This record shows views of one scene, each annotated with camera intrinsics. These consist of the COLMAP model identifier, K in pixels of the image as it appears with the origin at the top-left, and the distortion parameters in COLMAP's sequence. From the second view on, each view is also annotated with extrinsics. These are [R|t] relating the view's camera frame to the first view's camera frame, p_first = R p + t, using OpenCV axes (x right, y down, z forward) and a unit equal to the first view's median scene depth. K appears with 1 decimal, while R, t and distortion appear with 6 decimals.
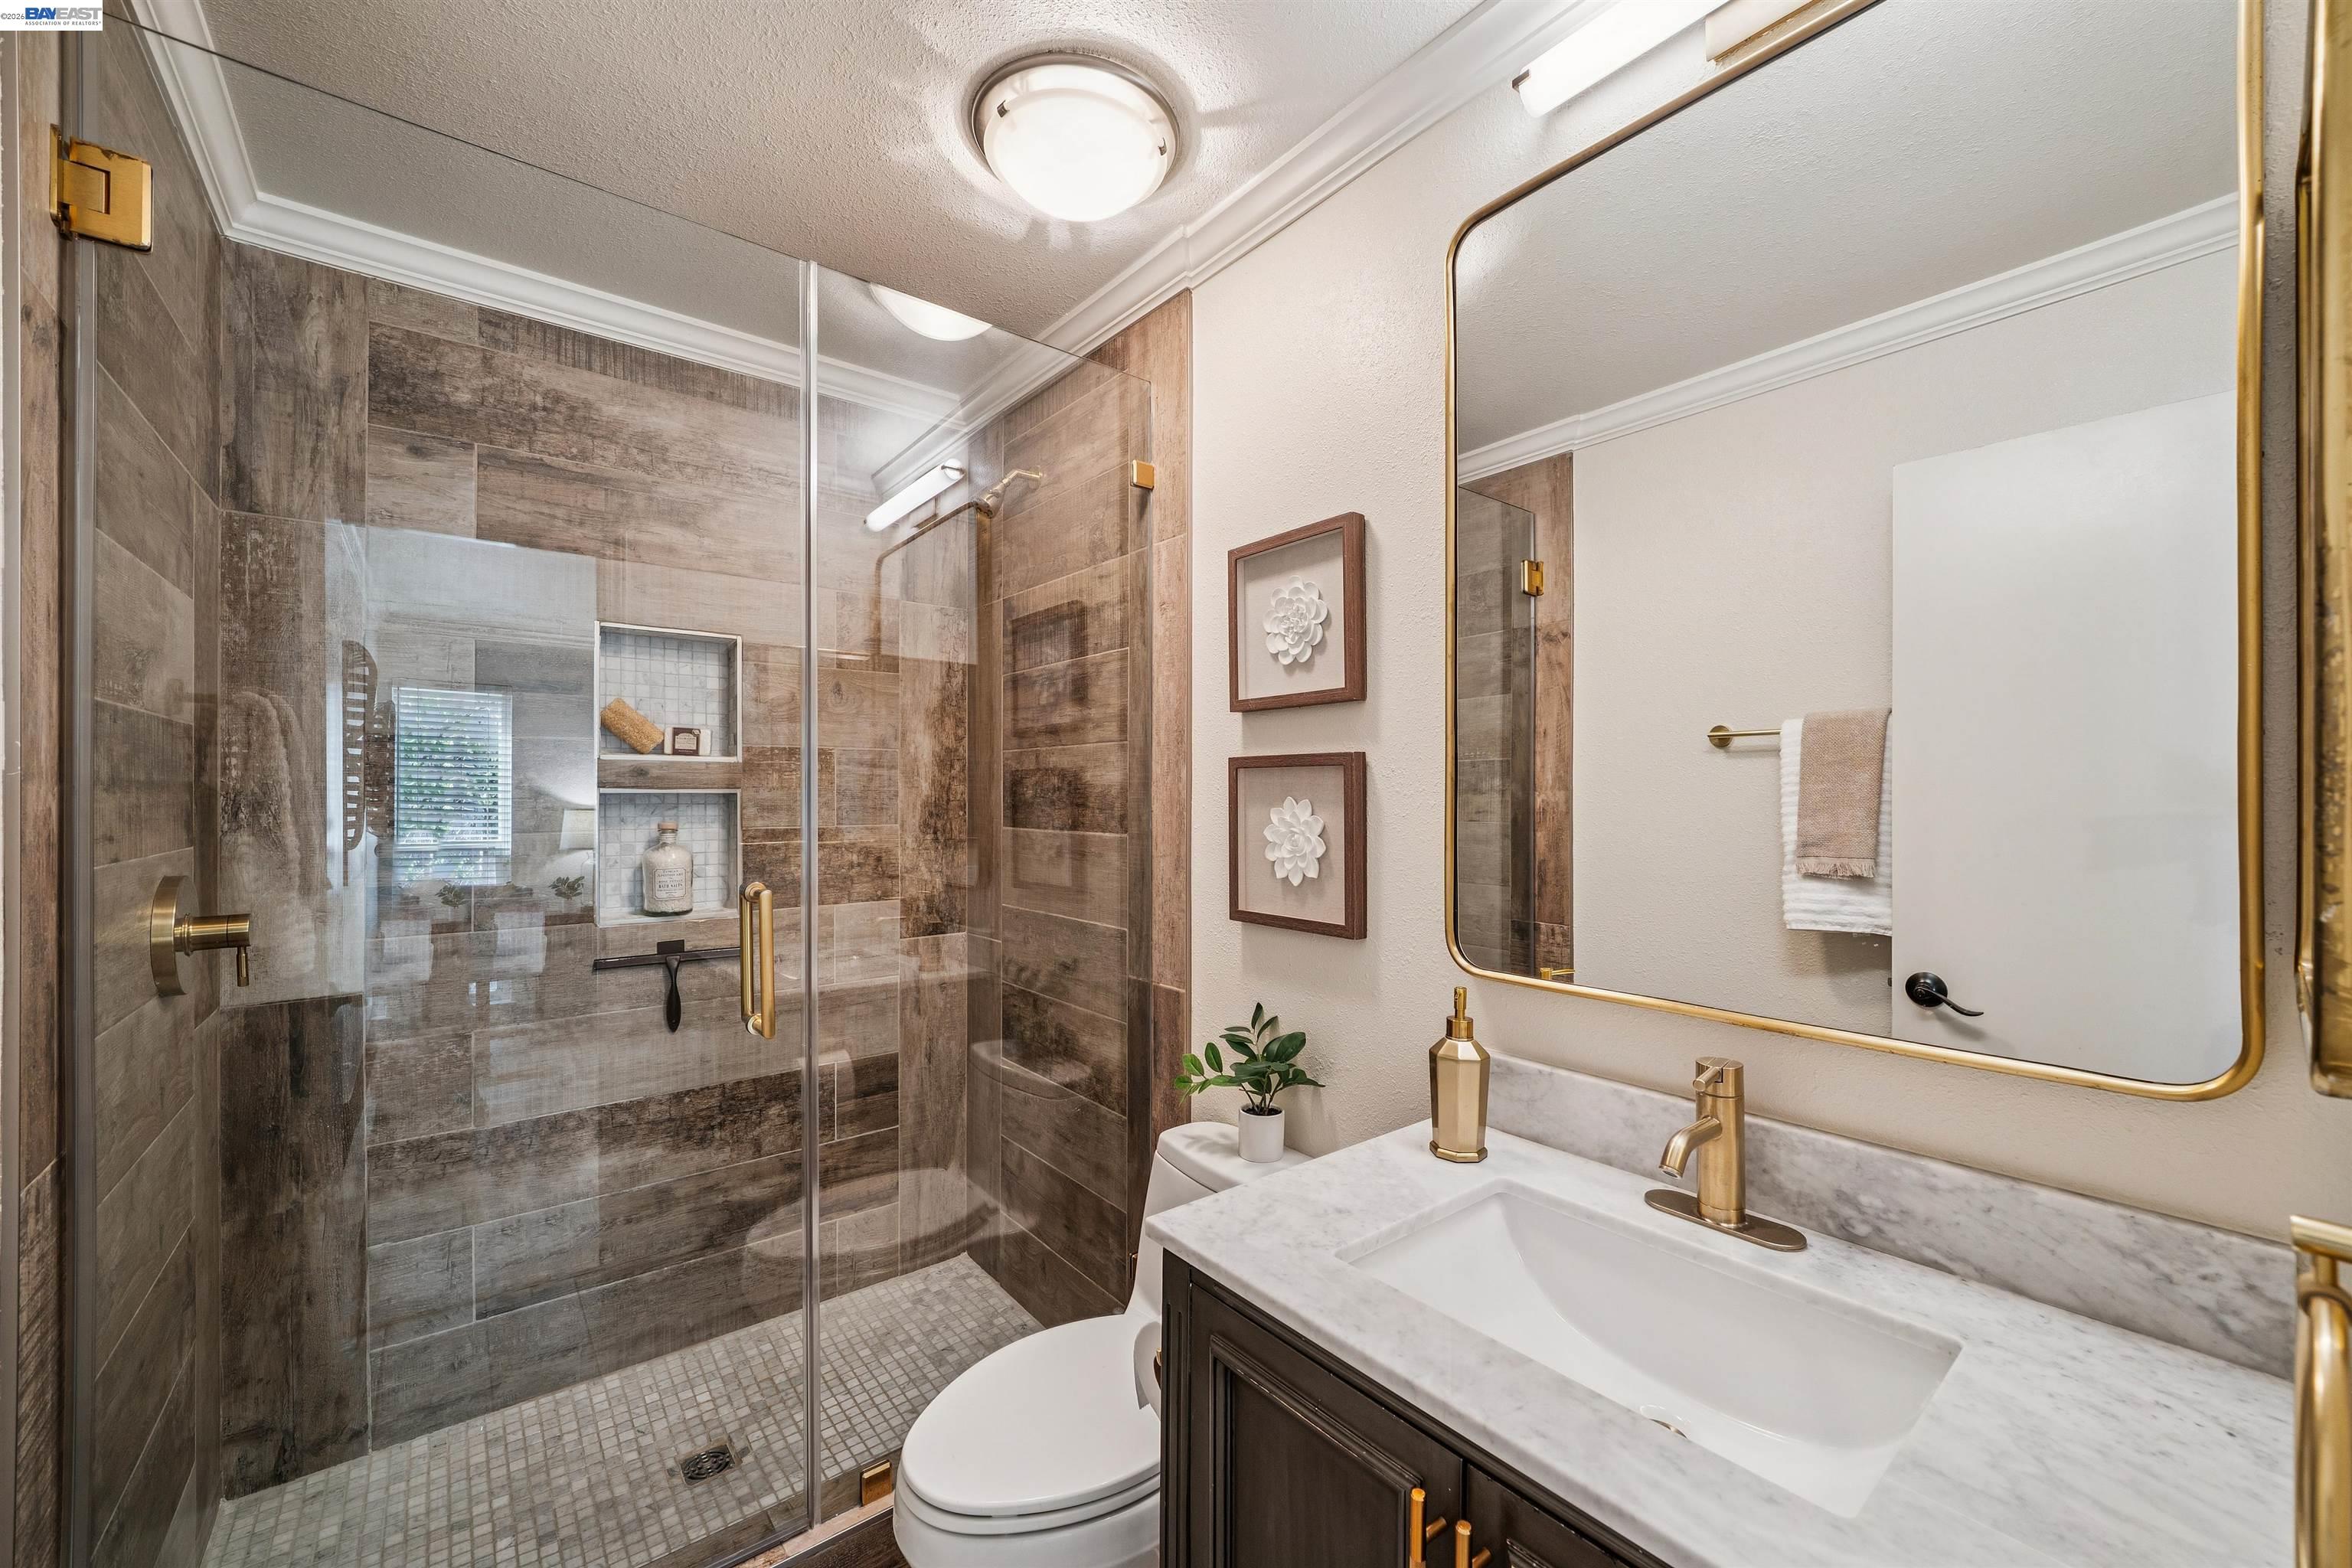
lens RADIAL K [[935.0, 0, 1188.1], [0, 935.0, 794.8], [0, 0, 1]] dist [-0.009873, 0.001087]
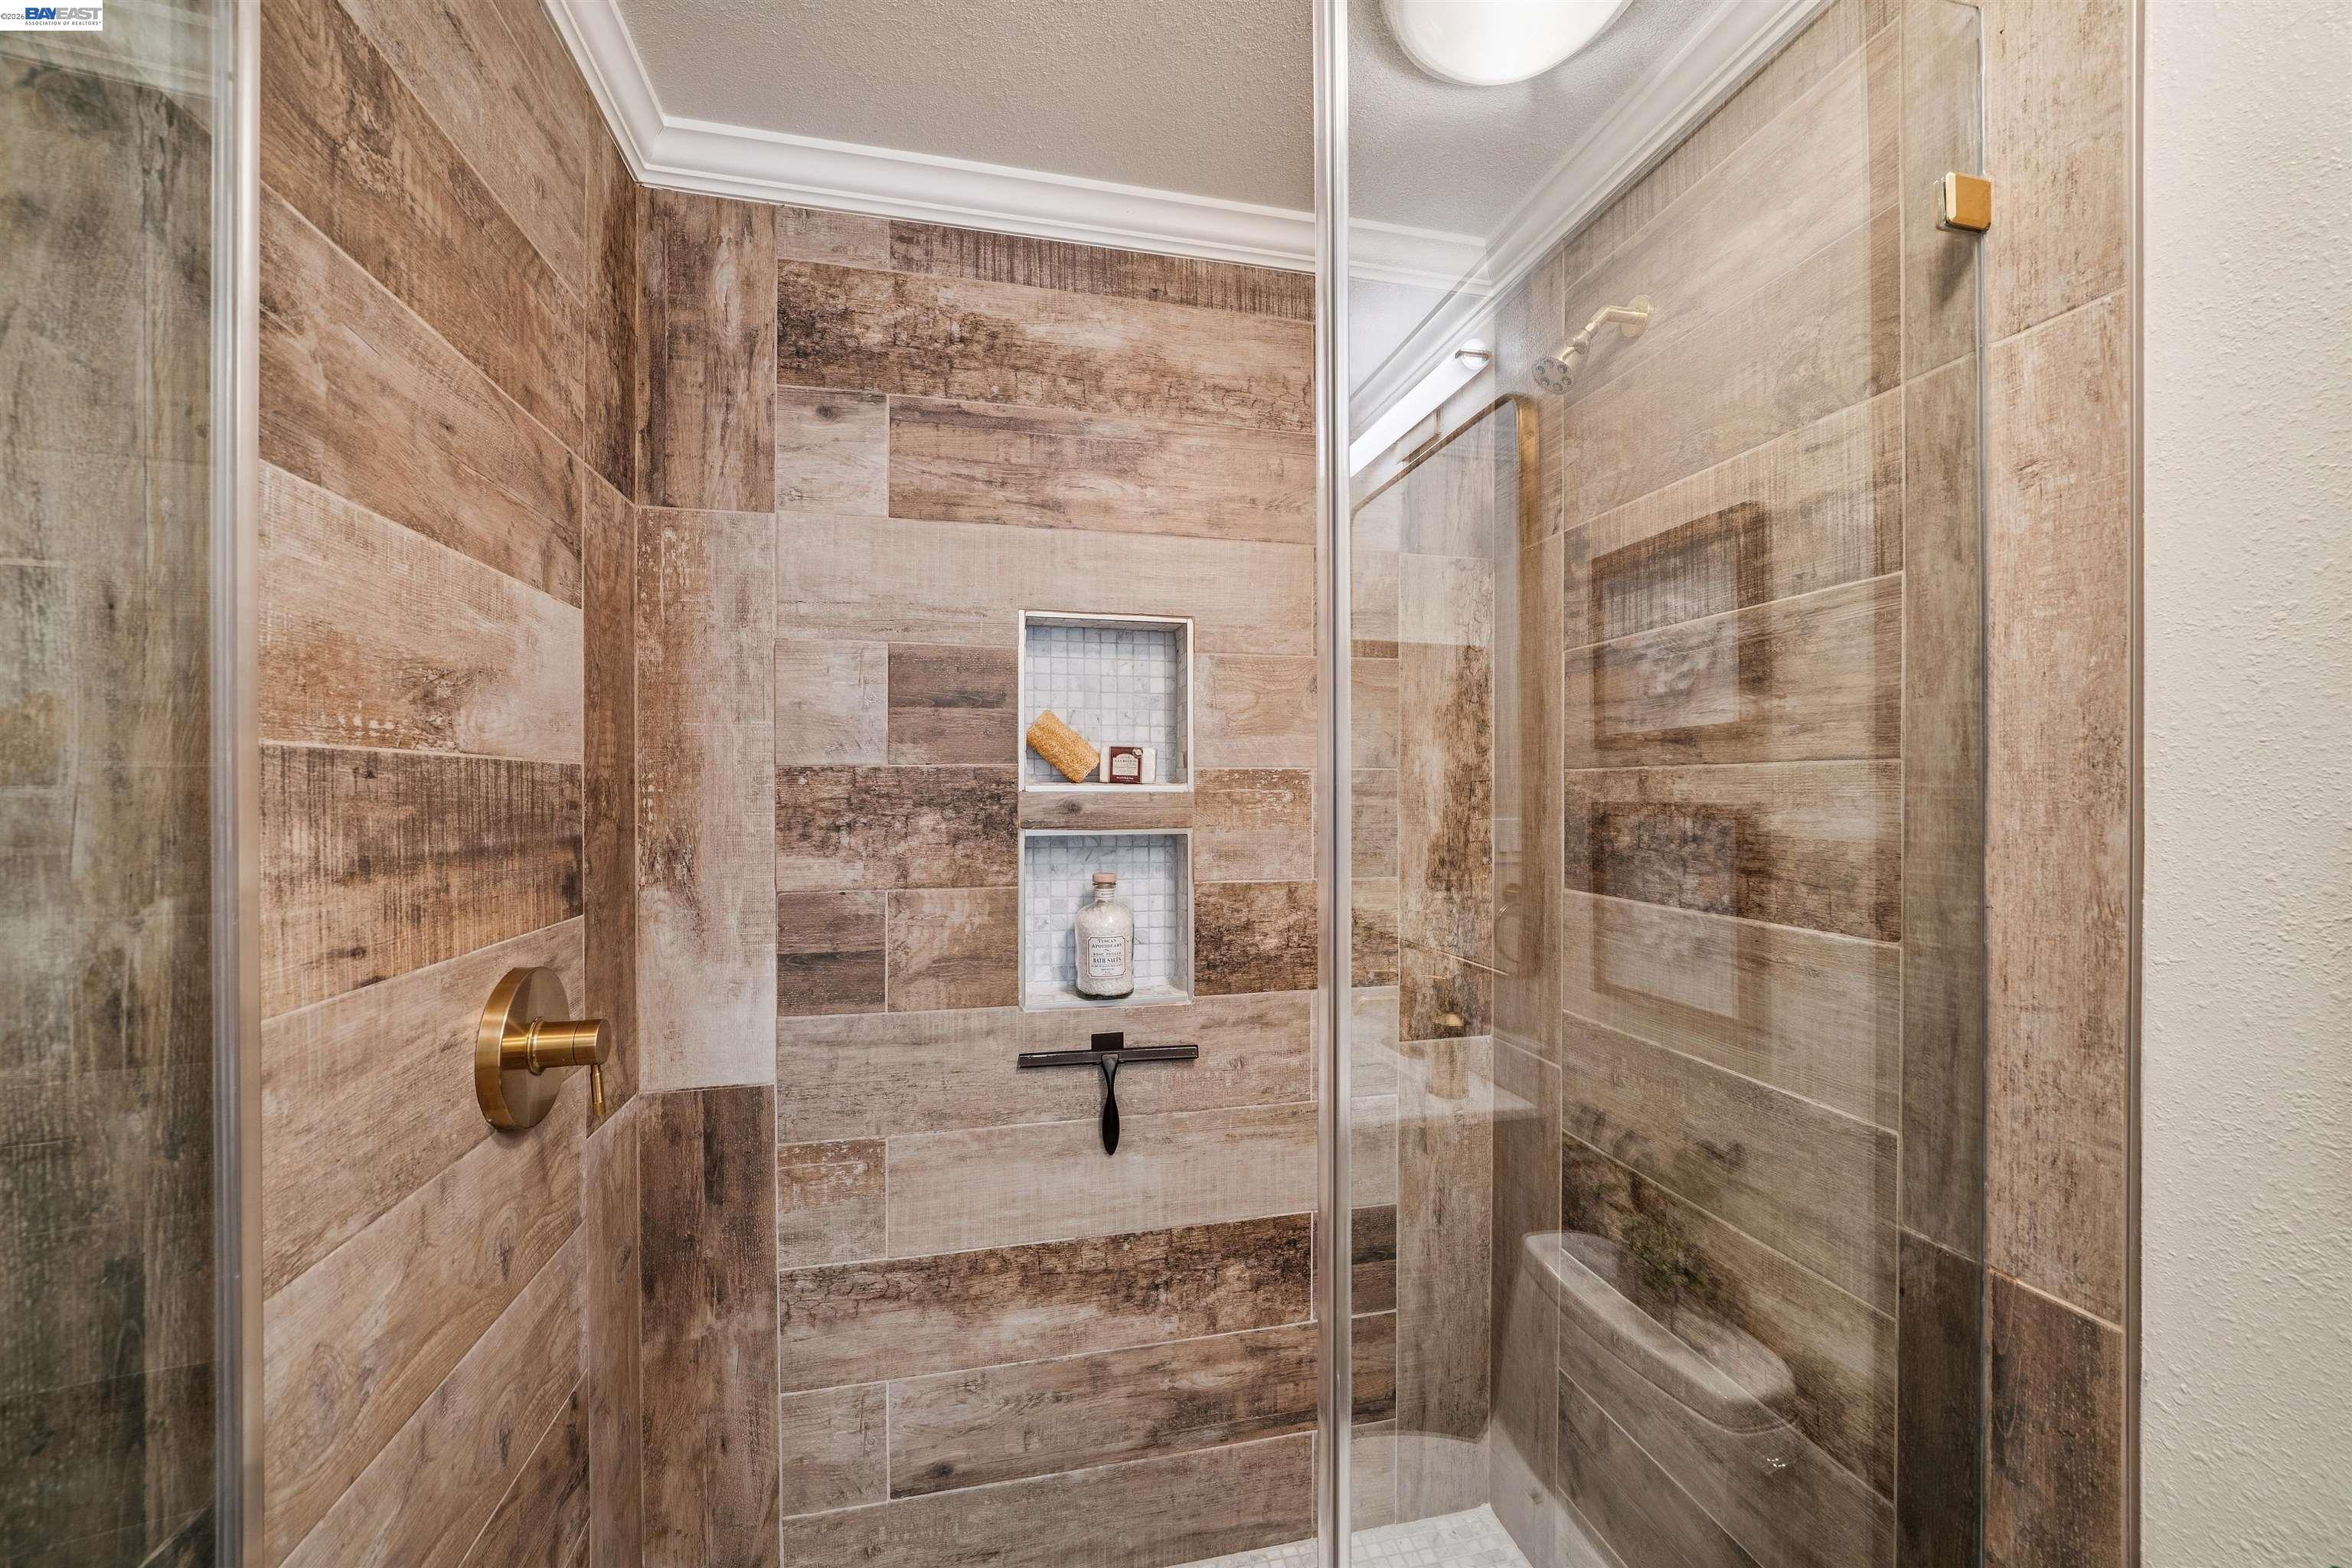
lens RADIAL K [[935.0, 0, 1172.9], [0, 935.0, 789.9], [0, 0, 1]] dist [-0.009873, 0.001087]
pose [[0.900330, -0.001183, -0.435207, -0.192509], [0.000633, 0.999999, -0.001409, -0.038860], [0.435208, 0.000993, 0.900329, 0.369149]]
